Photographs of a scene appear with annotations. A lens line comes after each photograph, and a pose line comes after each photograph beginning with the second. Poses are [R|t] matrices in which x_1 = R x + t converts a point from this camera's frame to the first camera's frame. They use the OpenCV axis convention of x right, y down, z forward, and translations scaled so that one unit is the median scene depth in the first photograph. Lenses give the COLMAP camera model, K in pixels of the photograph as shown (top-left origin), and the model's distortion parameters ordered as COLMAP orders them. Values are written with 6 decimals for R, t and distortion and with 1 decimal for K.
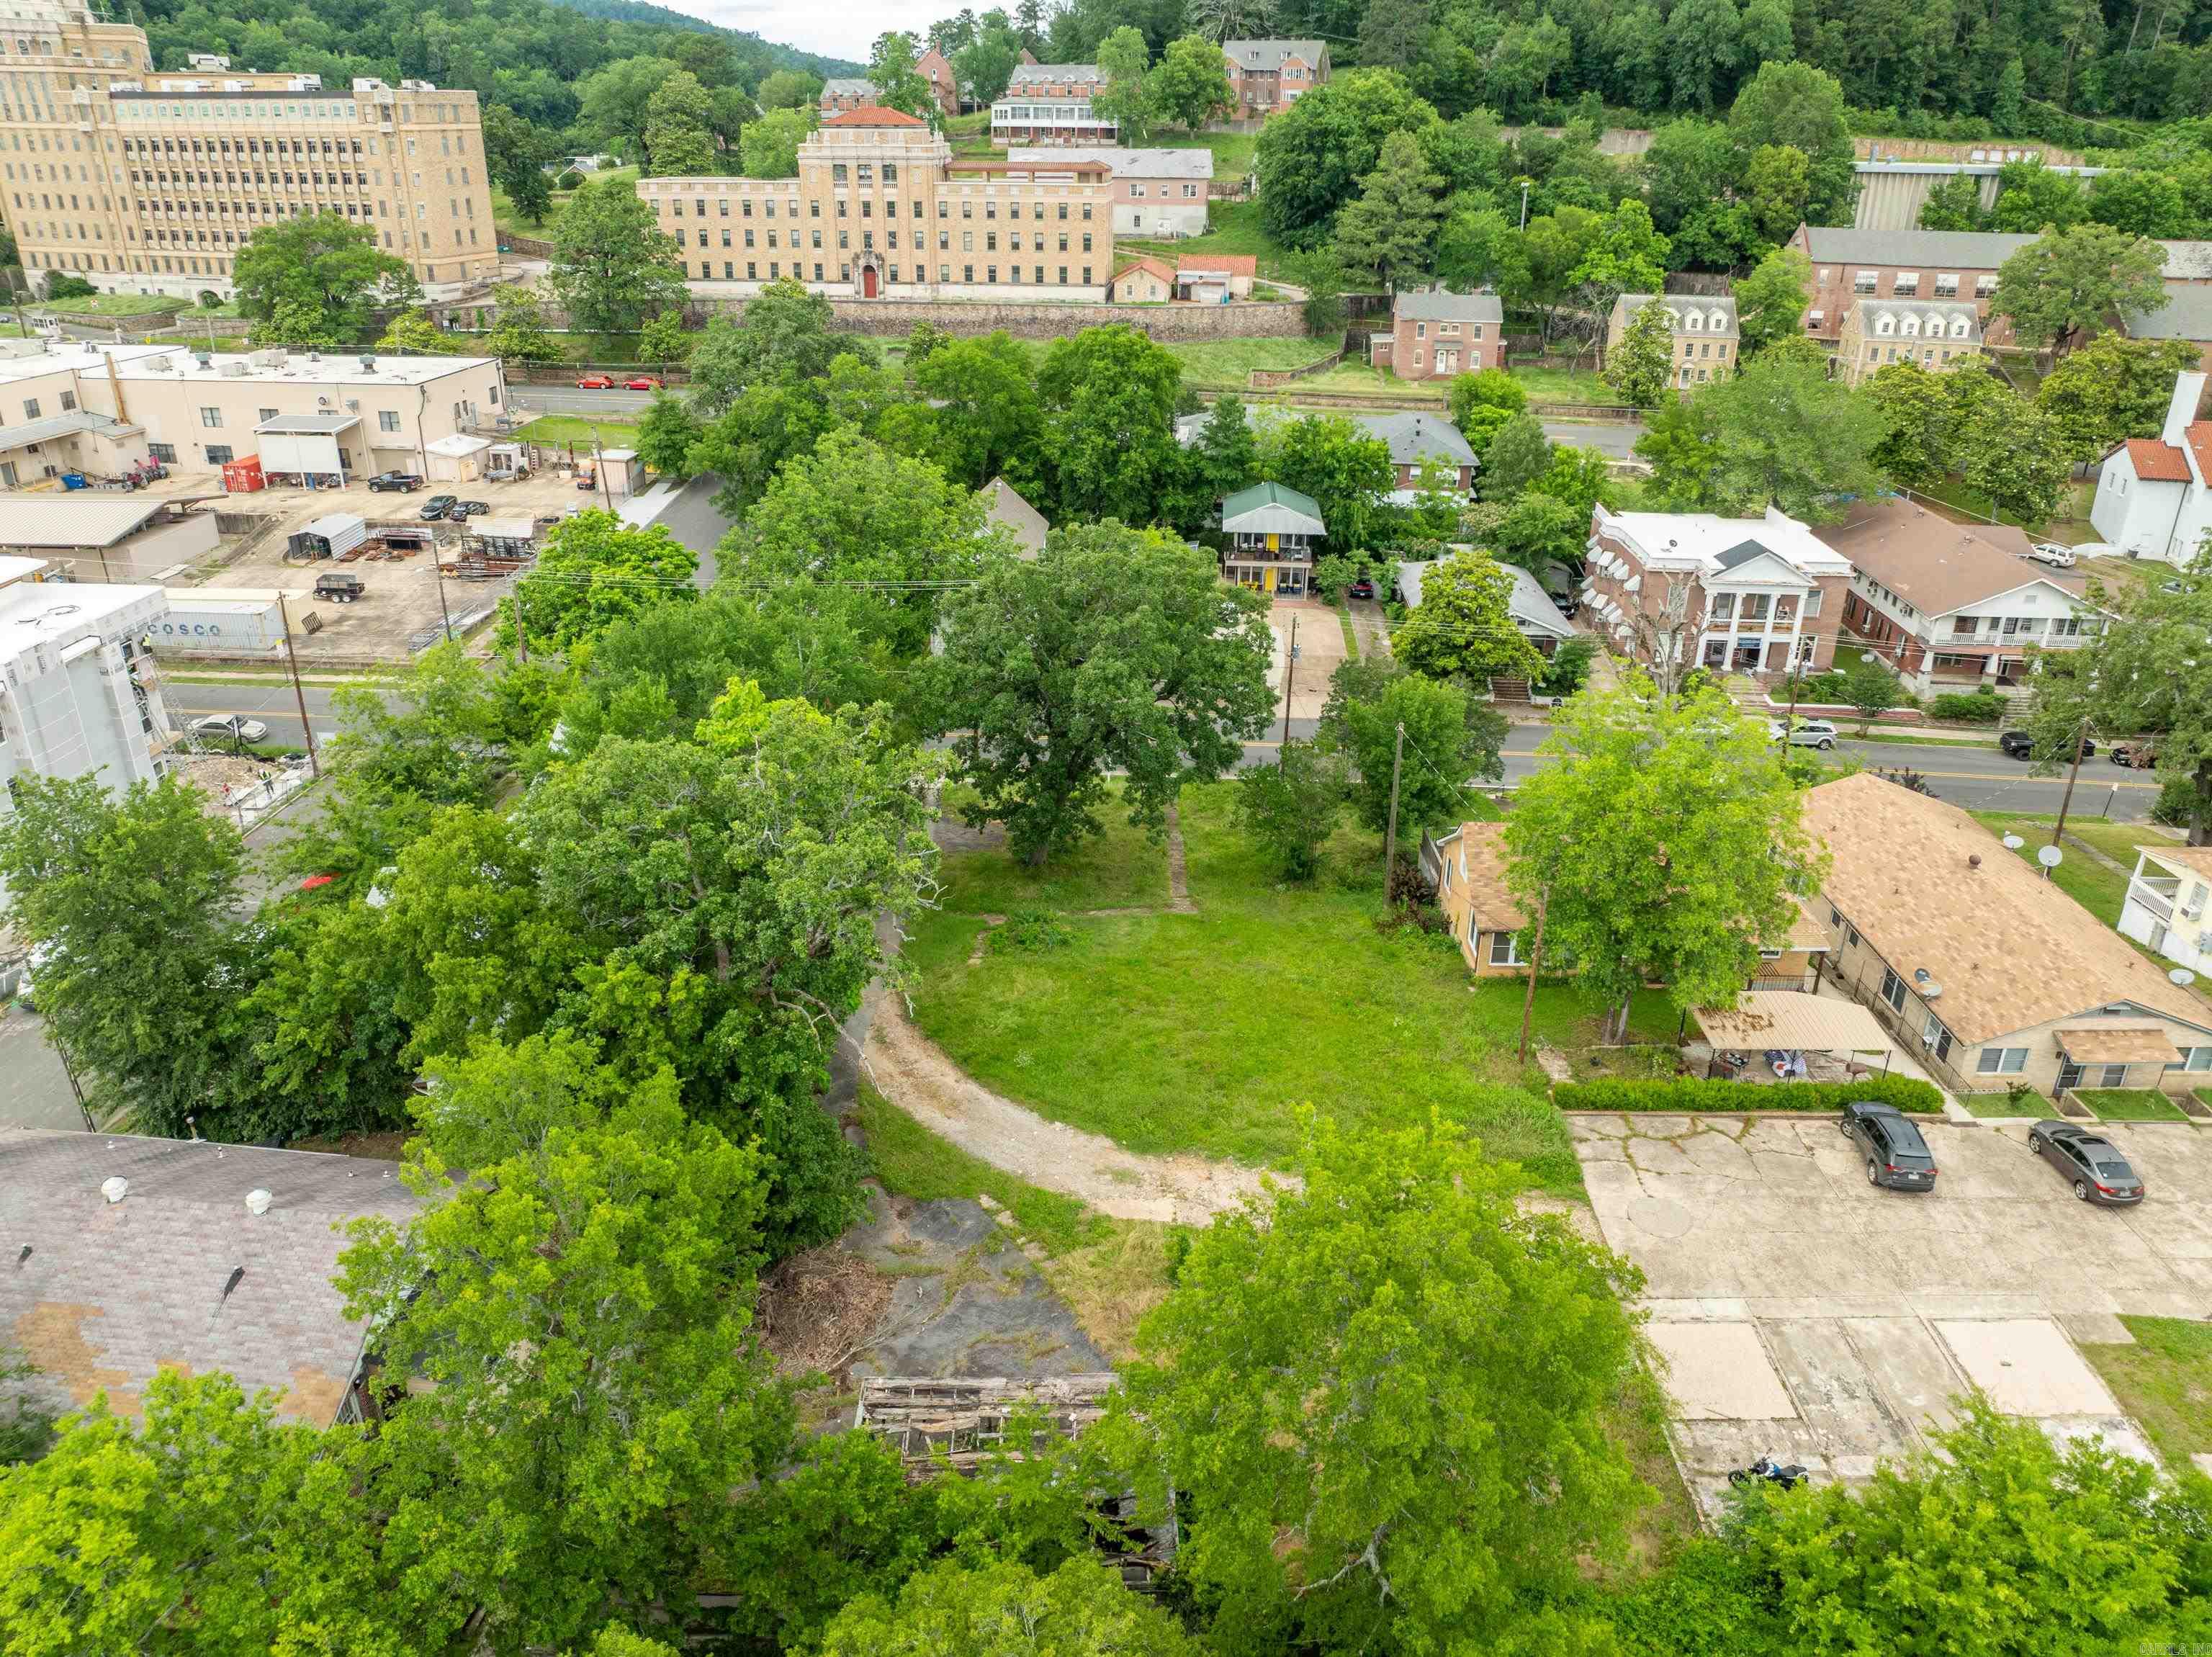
lens RADIAL K [[1514.0, 0, 1104.7], [0, 1514.0, 873.6], [0, 0, 1]] dist [-0.063599, 0.034855]
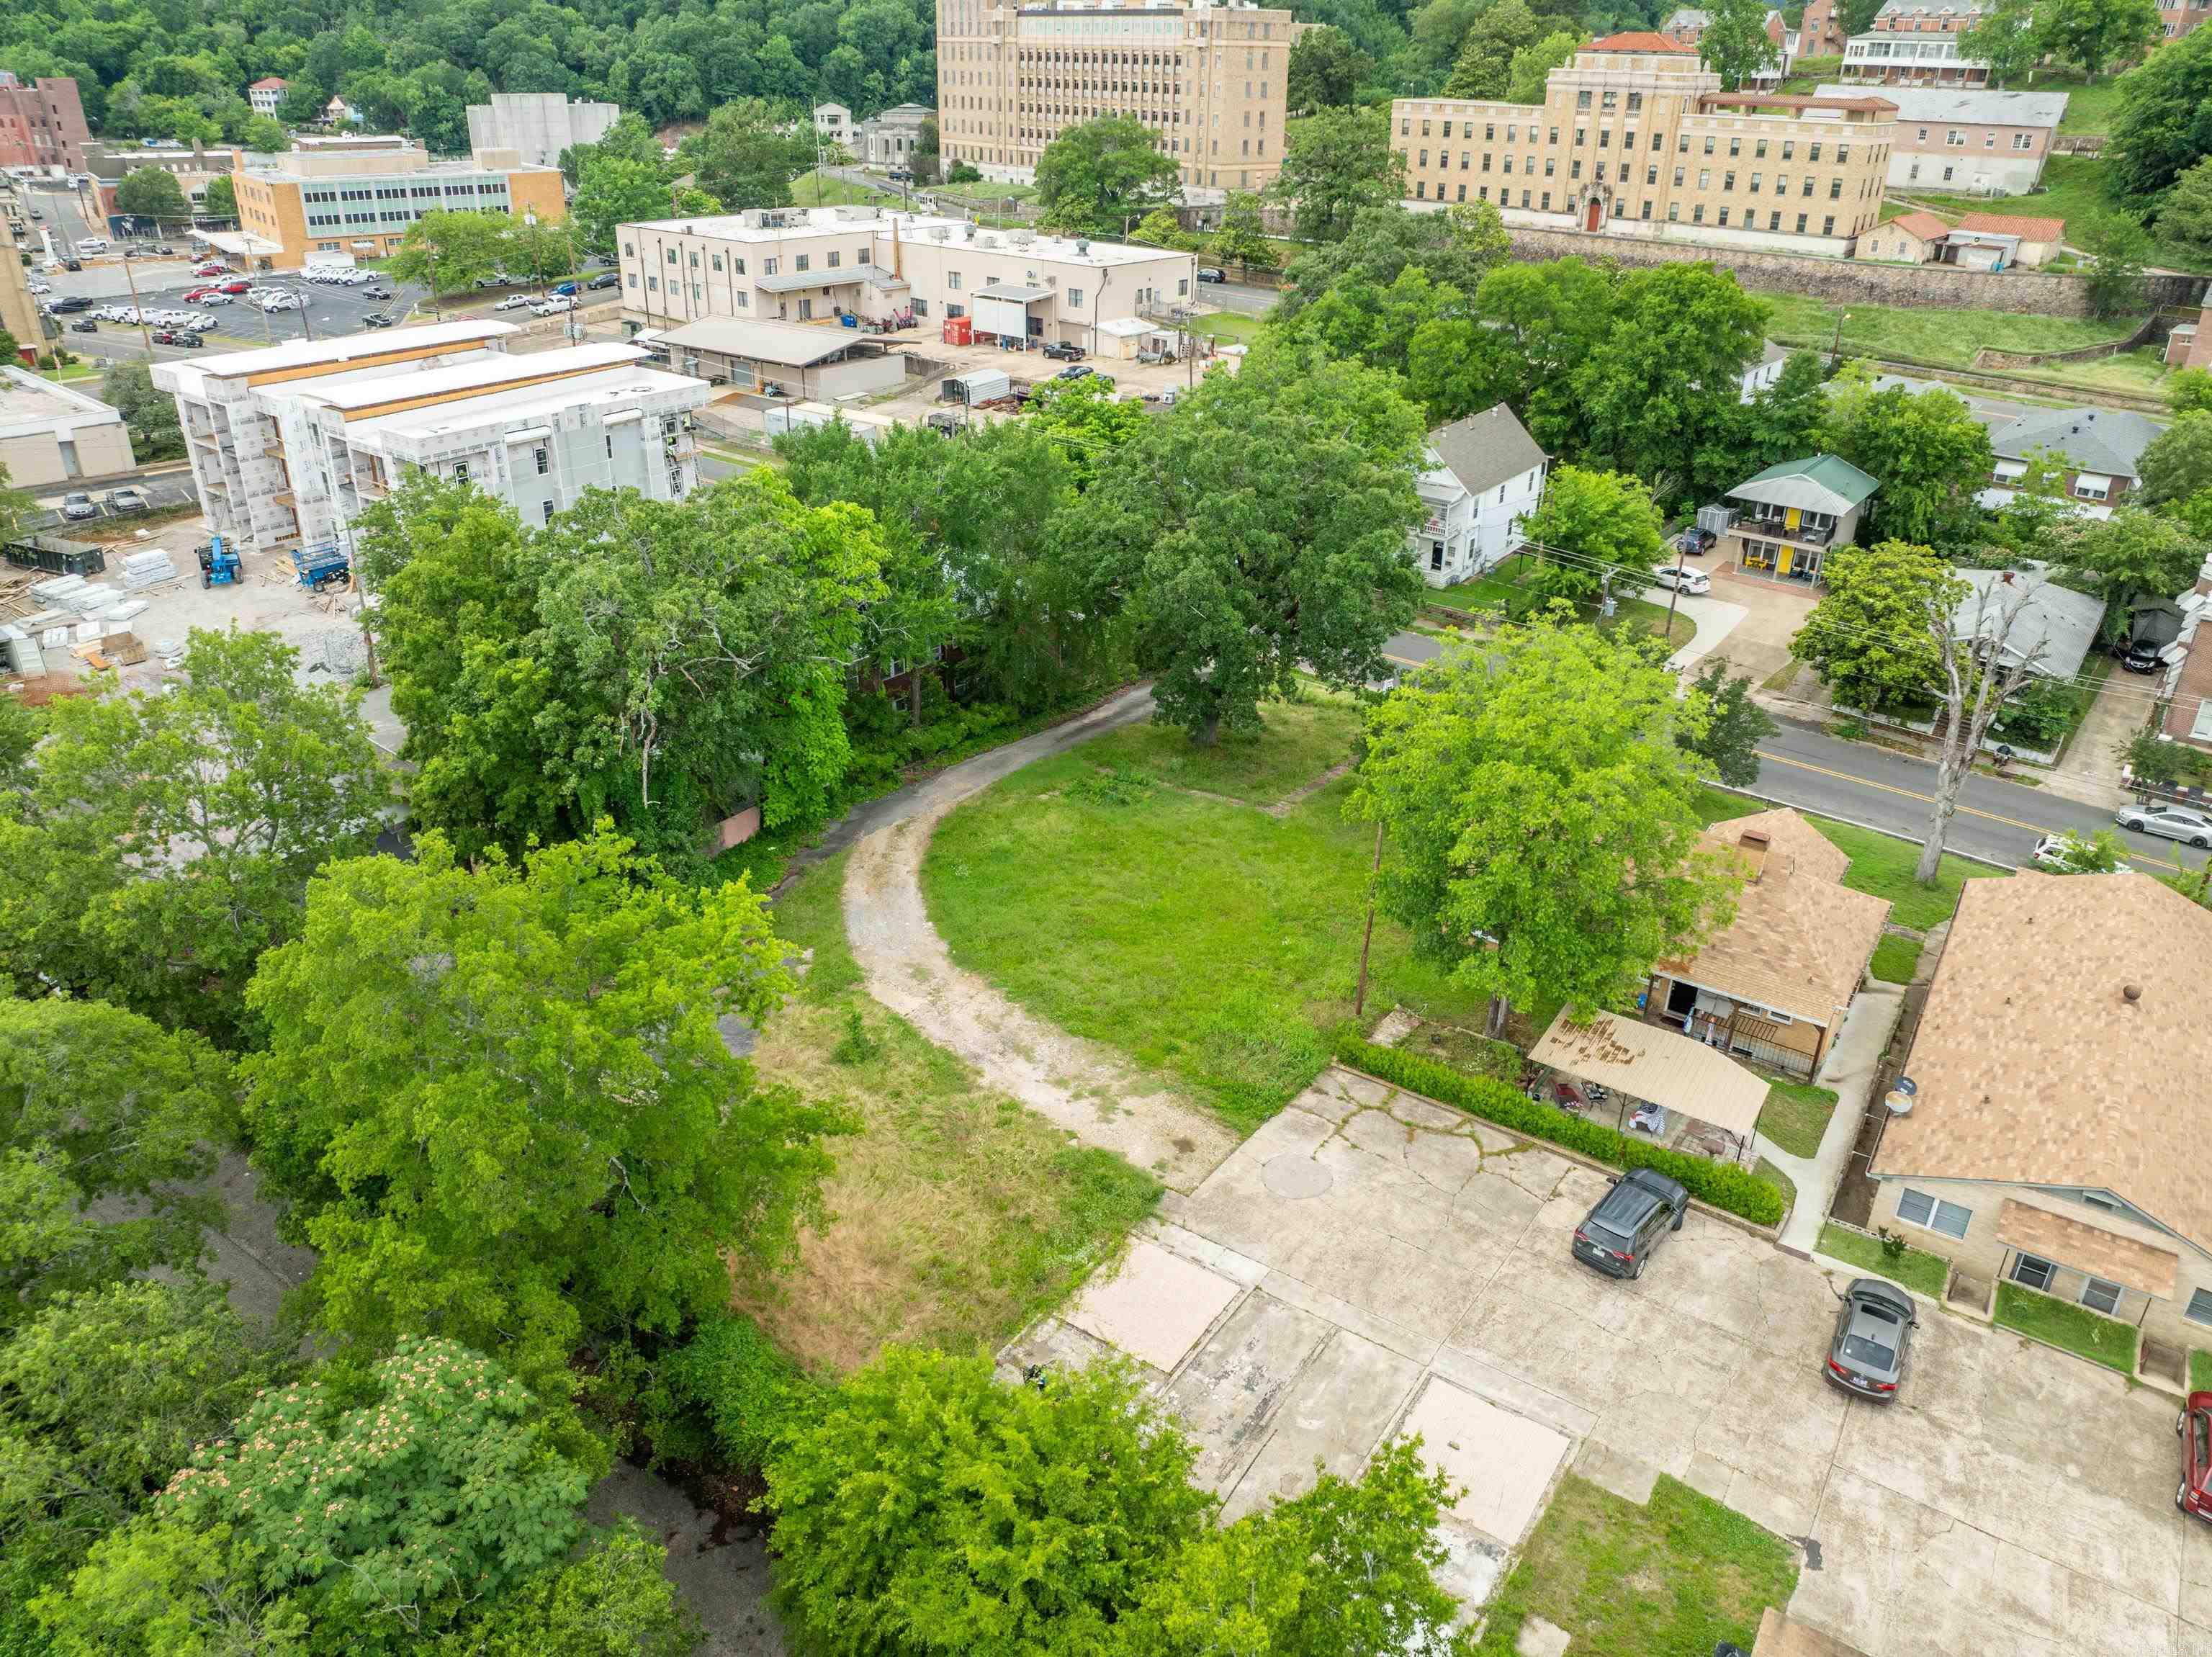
lens RADIAL K [[1546.9, 0, 1106.0], [0, 1546.9, 828.5], [0, 0, 1]] dist [-0.050410, 0.020546]
pose [[0.830562, 0.257783, -0.493676, 0.172211], [-0.259916, 0.963389, 0.065769, -0.001187], [0.492556, 0.073689, 0.867156, 0.030570]]
